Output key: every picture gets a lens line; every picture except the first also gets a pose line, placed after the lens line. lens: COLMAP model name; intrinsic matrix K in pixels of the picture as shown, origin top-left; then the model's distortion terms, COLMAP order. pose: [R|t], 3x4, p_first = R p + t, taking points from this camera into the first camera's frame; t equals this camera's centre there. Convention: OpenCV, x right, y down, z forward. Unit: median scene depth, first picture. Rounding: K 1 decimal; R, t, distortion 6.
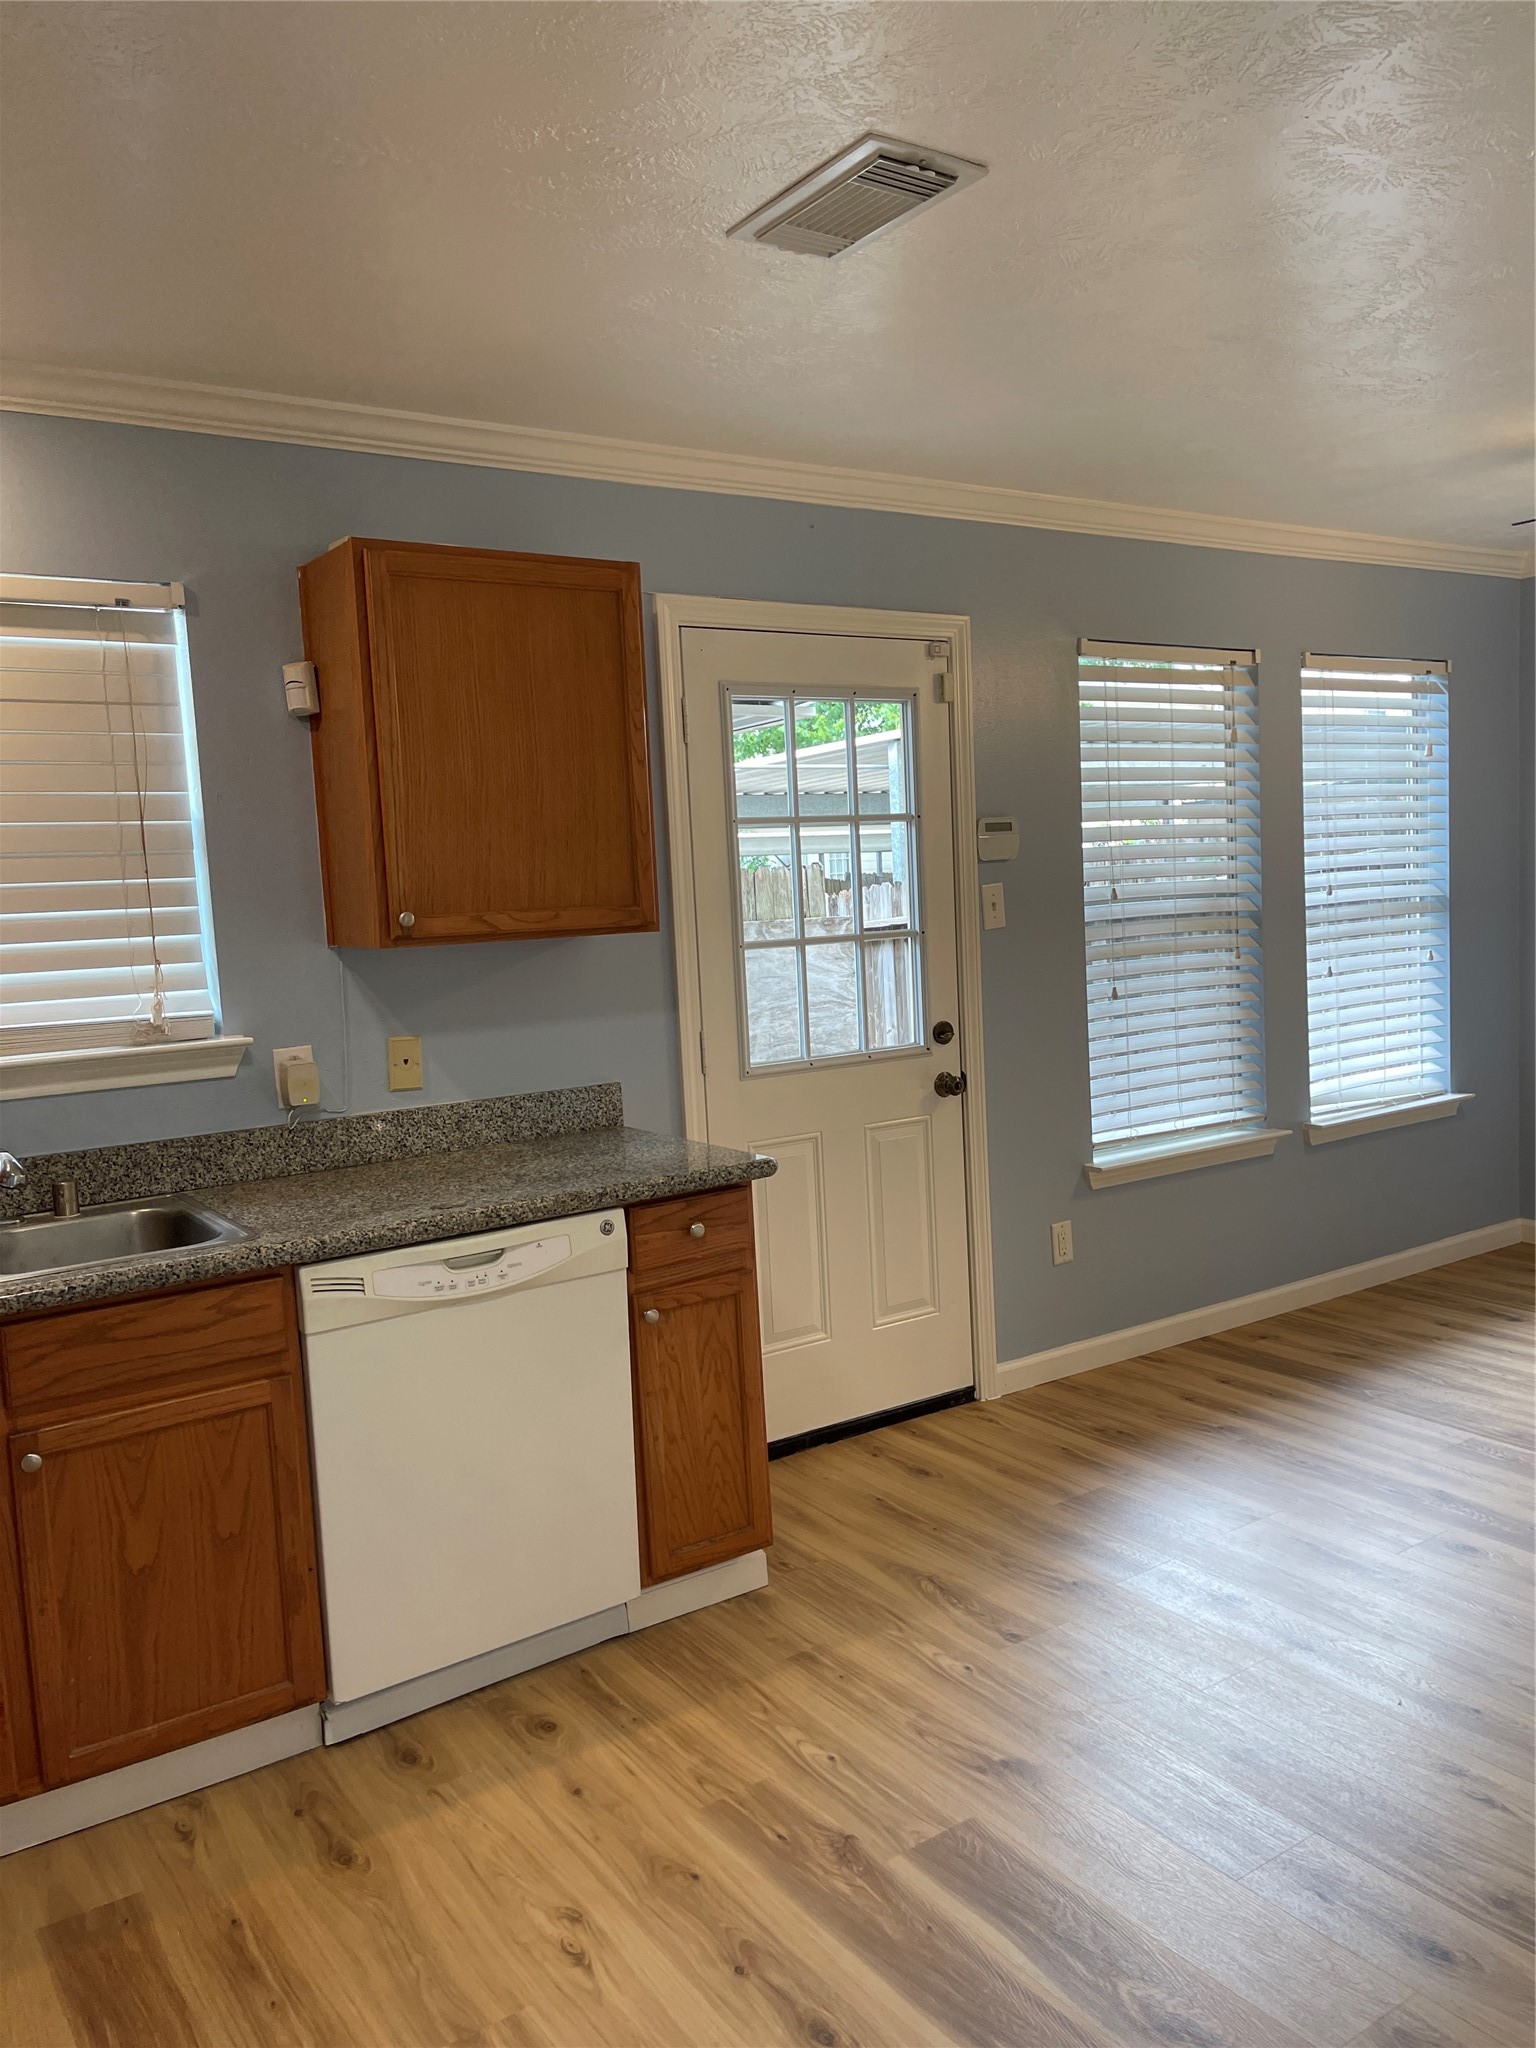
lens RADIAL K [[1547.4, 0, 778.5], [0, 1547.4, 1034.3], [0, 0, 1]] dist [0.077758, -0.092767]
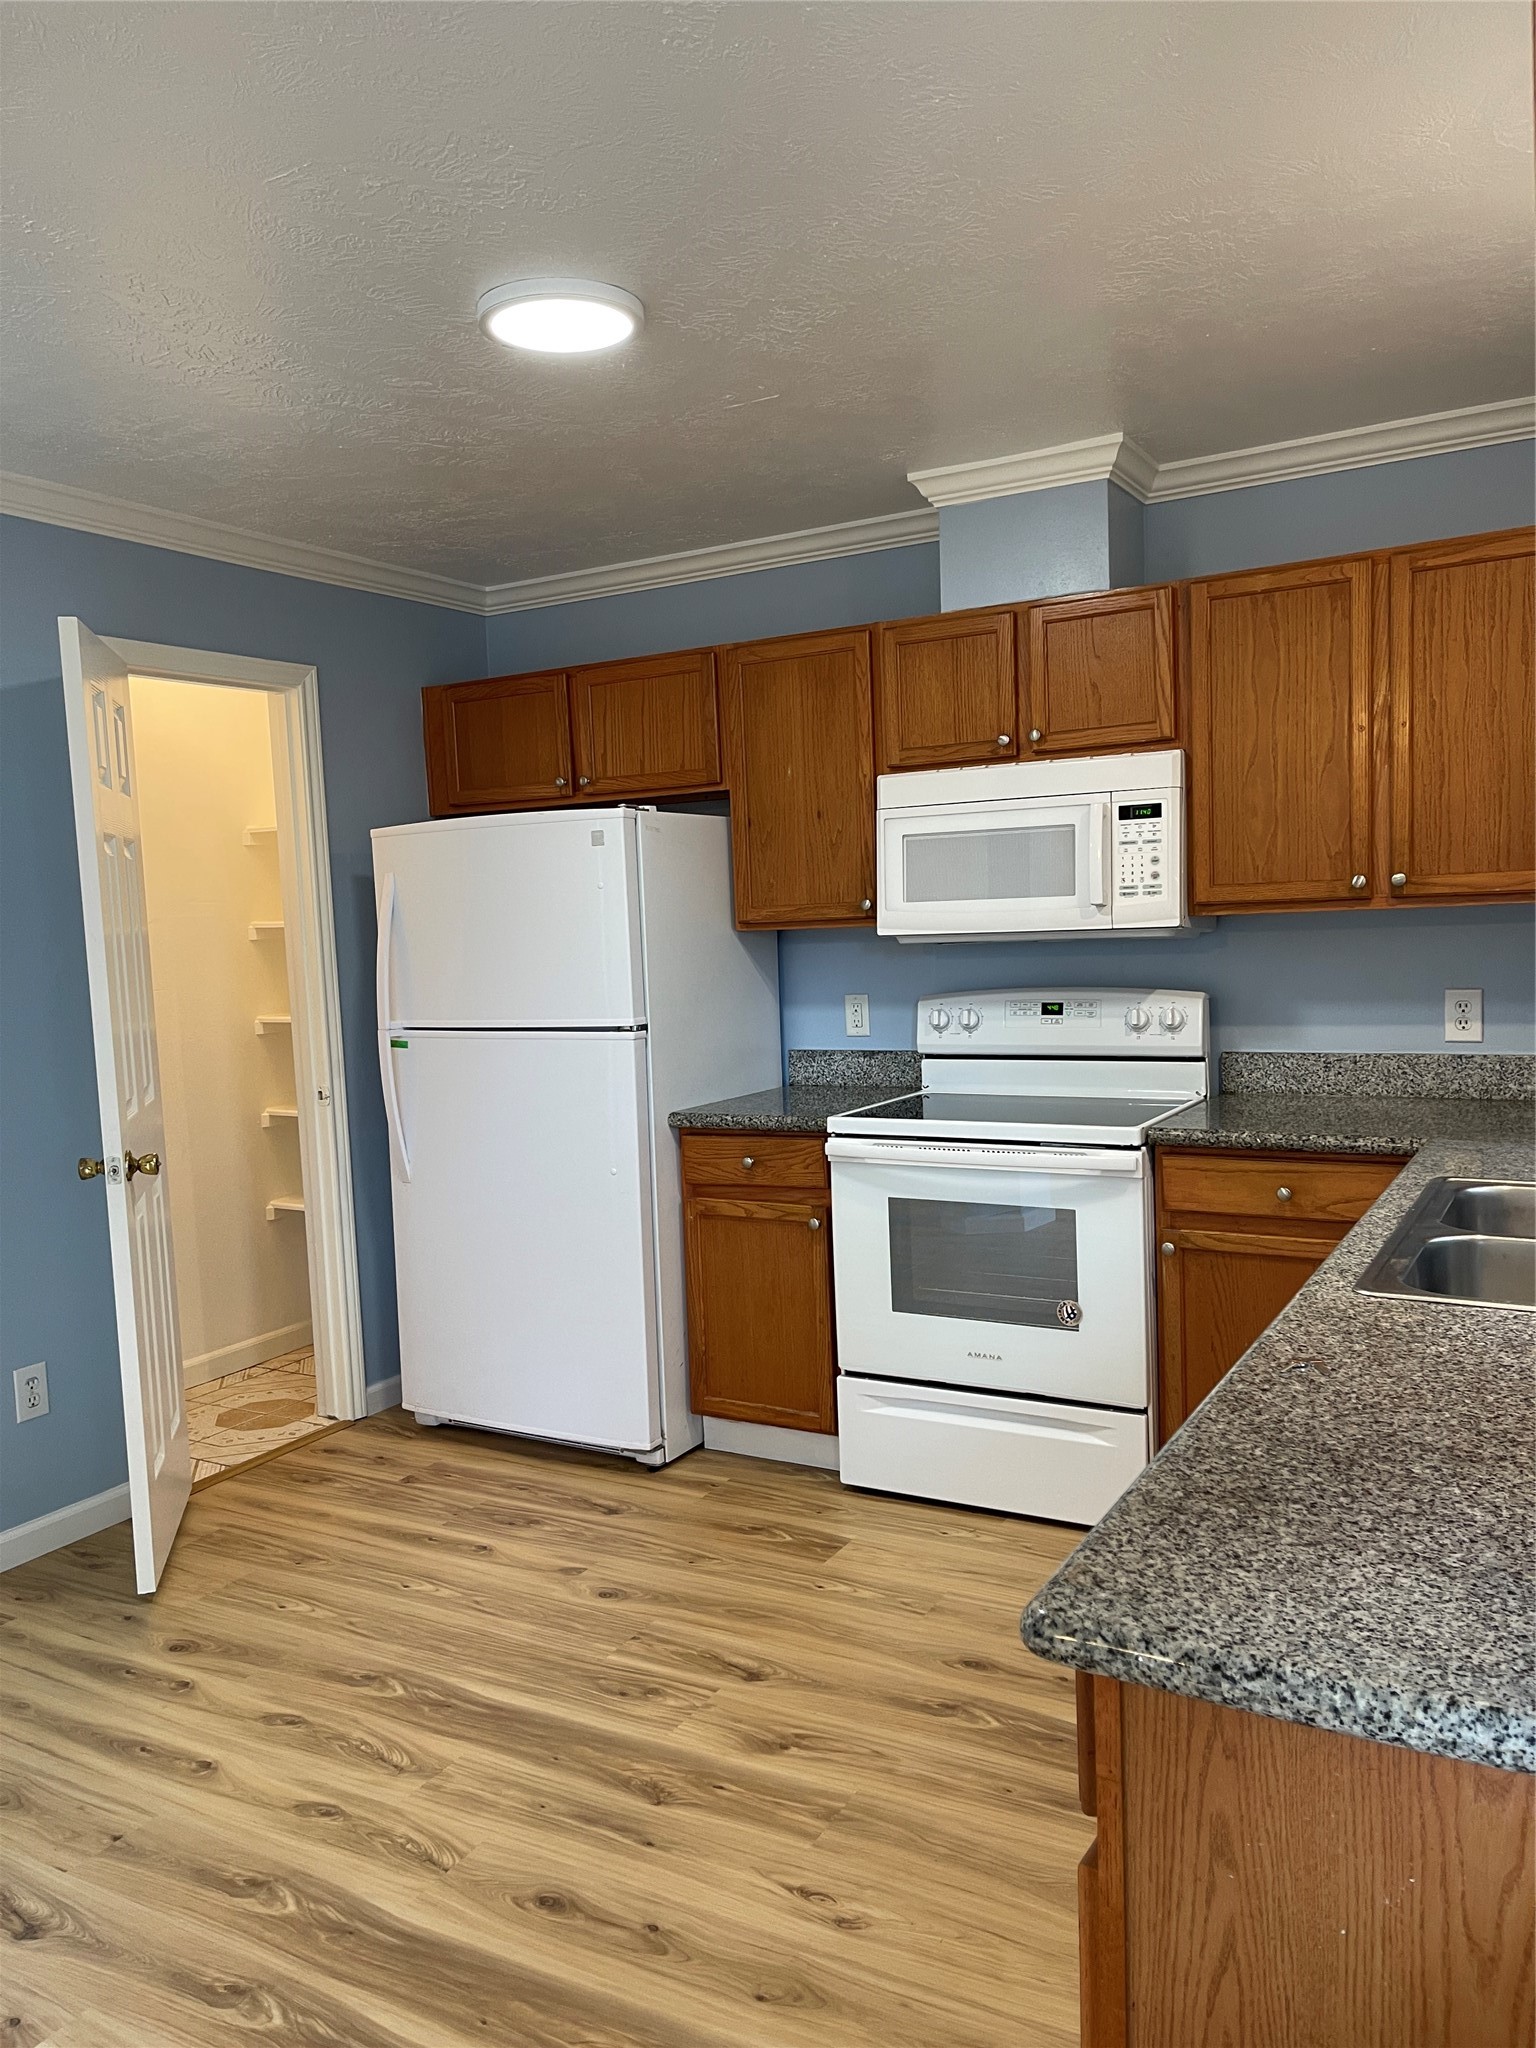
lens RADIAL K [[1539.2, 0, 762.8], [0, 1539.2, 1044.2], [0, 0, 1]] dist [0.064243, -0.088788]
pose [[-0.894747, 0.126153, -0.428383, 0.221390], [0.042411, 0.978938, 0.199702, -0.144507], [0.444554, 0.160515, -0.881253, 1.469313]]
